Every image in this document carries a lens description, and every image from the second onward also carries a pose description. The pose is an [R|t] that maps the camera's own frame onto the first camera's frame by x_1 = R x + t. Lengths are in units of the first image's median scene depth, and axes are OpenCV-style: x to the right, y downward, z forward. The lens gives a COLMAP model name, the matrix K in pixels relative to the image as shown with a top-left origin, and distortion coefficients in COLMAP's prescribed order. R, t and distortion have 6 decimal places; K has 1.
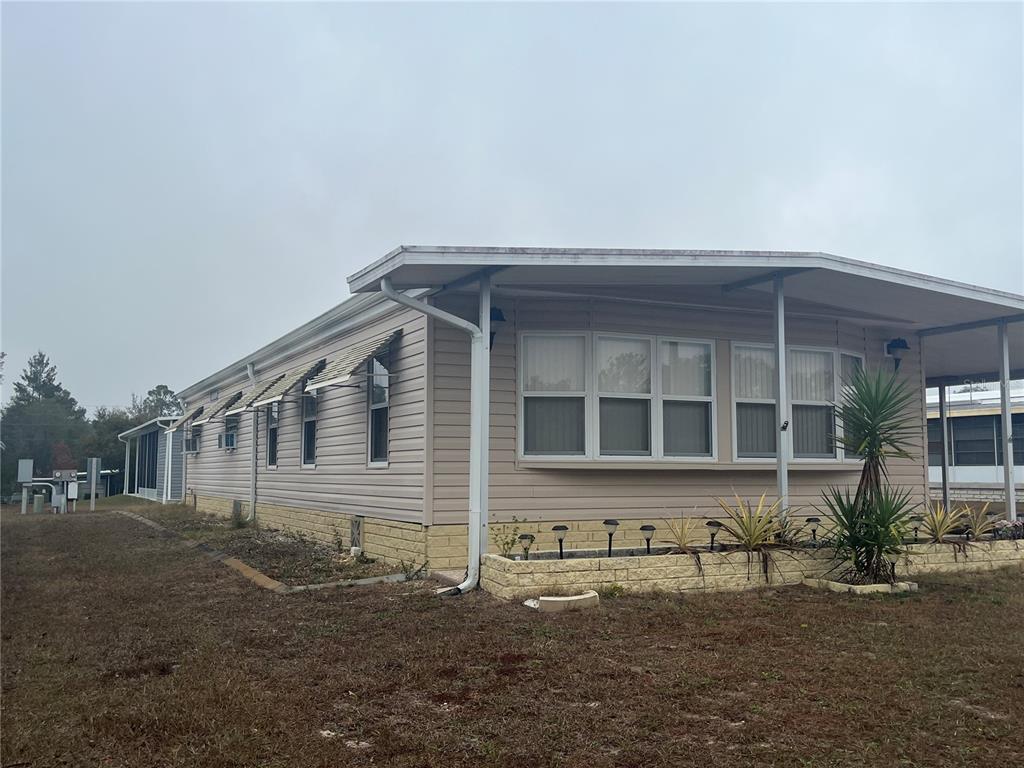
lens RADIAL K [[988.7, 0, 512.0], [0, 988.7, 384.0], [0, 0, 1]] dist [0.067404, -0.086809]
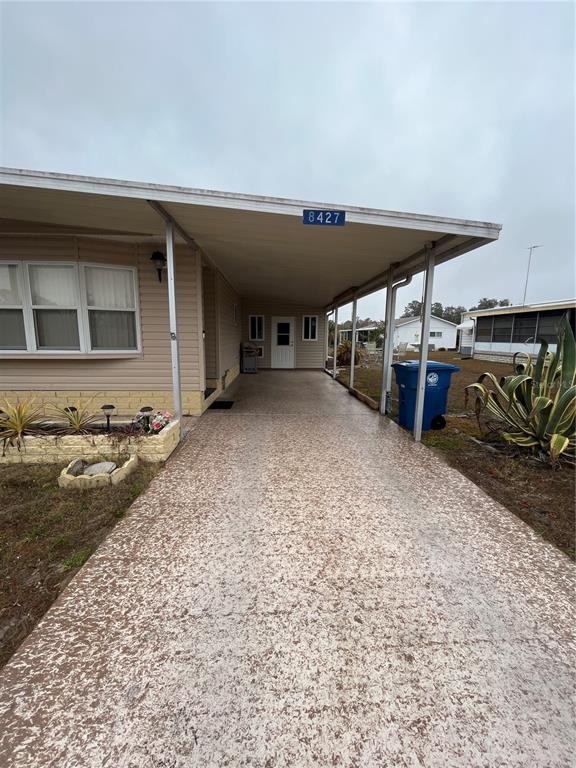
lens RADIAL K [[312.8, 0, 288.0], [0, 312.8, 384.0], [0, 0, 1]] dist [-0.003015, -0.000502]
pose [[0.920833, 0.066499, -0.384246, 0.835949], [0.026322, 0.972506, 0.231384, 0.033646], [0.389069, -0.223180, 0.893765, 0.823905]]
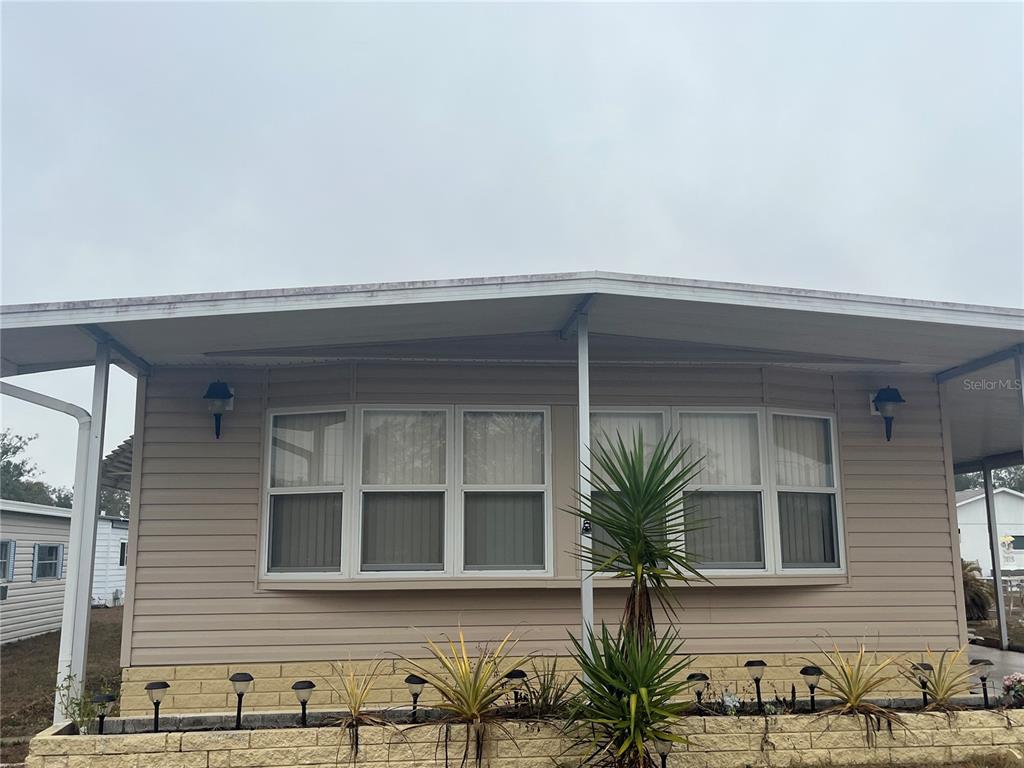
lens RADIAL K [[988.7, 0, 512.0], [0, 988.7, 384.0], [0, 0, 1]] dist [0.067404, -0.086809]
pose [[0.939240, -0.066586, -0.336742, 0.453154], [0.038645, 0.995280, -0.089013, 0.002986], [0.341080, 0.070591, 0.937380, 0.331452]]
